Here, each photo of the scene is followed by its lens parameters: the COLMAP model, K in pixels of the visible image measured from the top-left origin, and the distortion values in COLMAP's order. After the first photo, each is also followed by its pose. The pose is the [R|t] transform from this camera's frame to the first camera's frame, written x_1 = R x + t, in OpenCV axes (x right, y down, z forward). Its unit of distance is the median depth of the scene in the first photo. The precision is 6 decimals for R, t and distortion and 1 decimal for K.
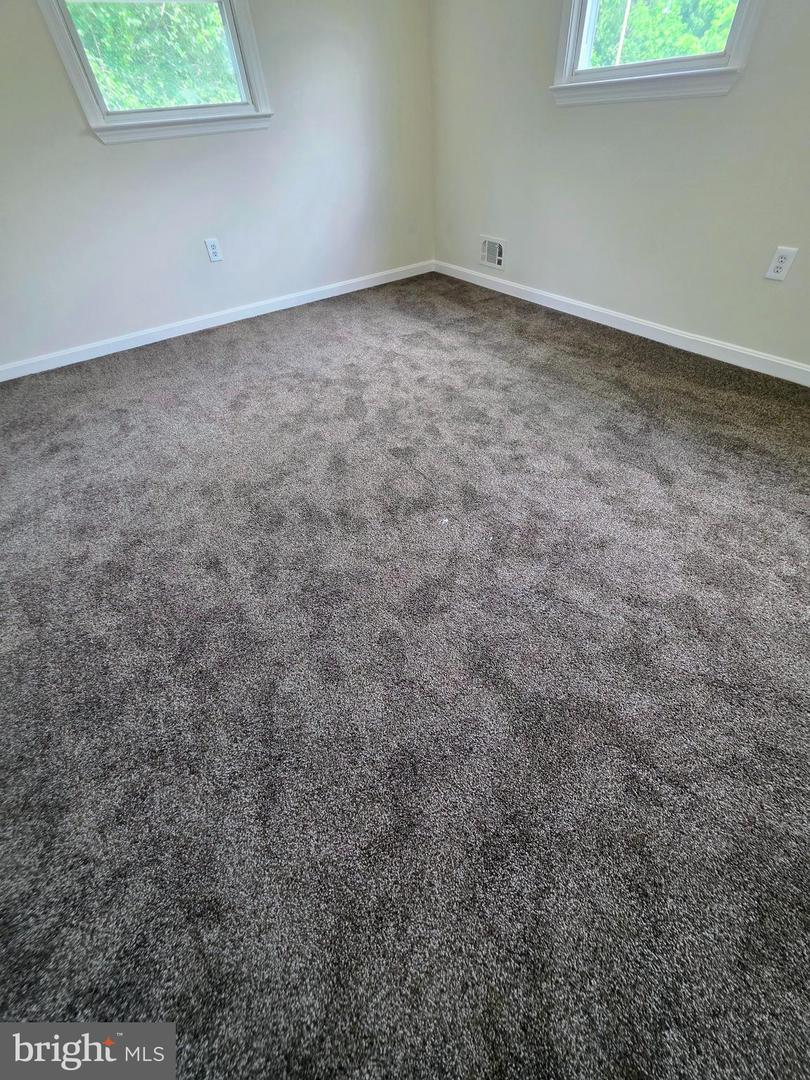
lens RADIAL K [[435.2, 0, 408.6], [0, 435.2, 537.6], [0, 0, 1]] dist [0.003034, -0.001283]
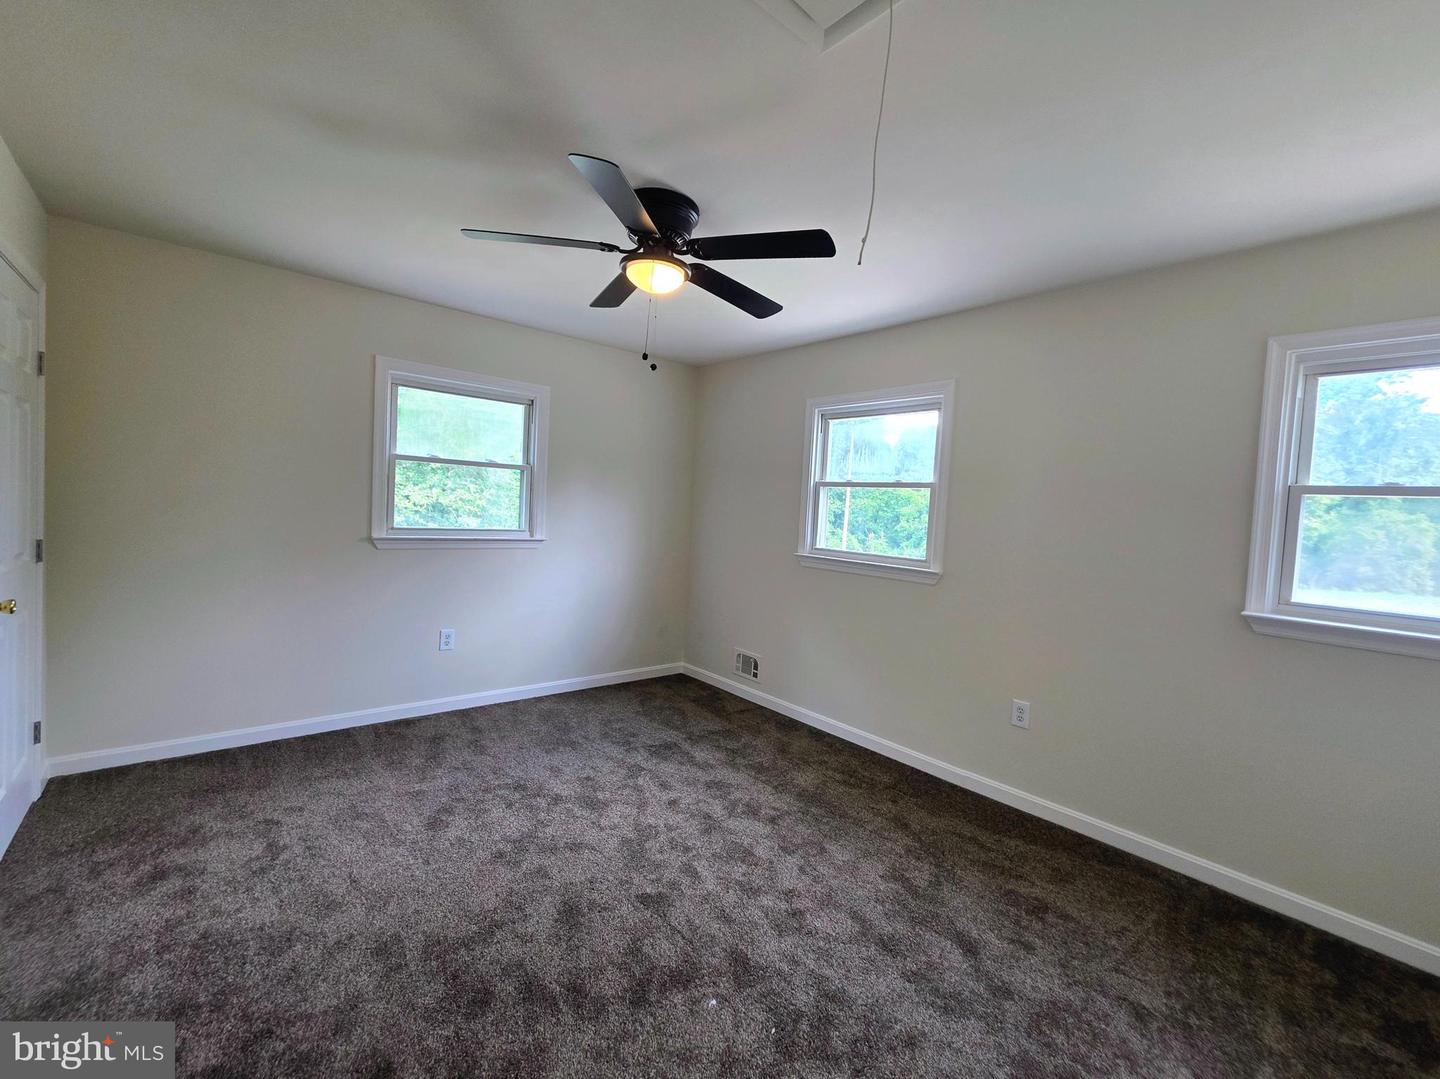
lens RADIAL K [[580.3, 0, 720.1], [0, 580.3, 536.7], [0, 0, 1]] dist [0.003034, -0.001283]
pose [[0.988674, 0.108285, 0.103912, -0.058677], [-0.005965, 0.720194, -0.693747, 0.048020], [-0.149959, 0.685270, 0.712683, -0.179044]]
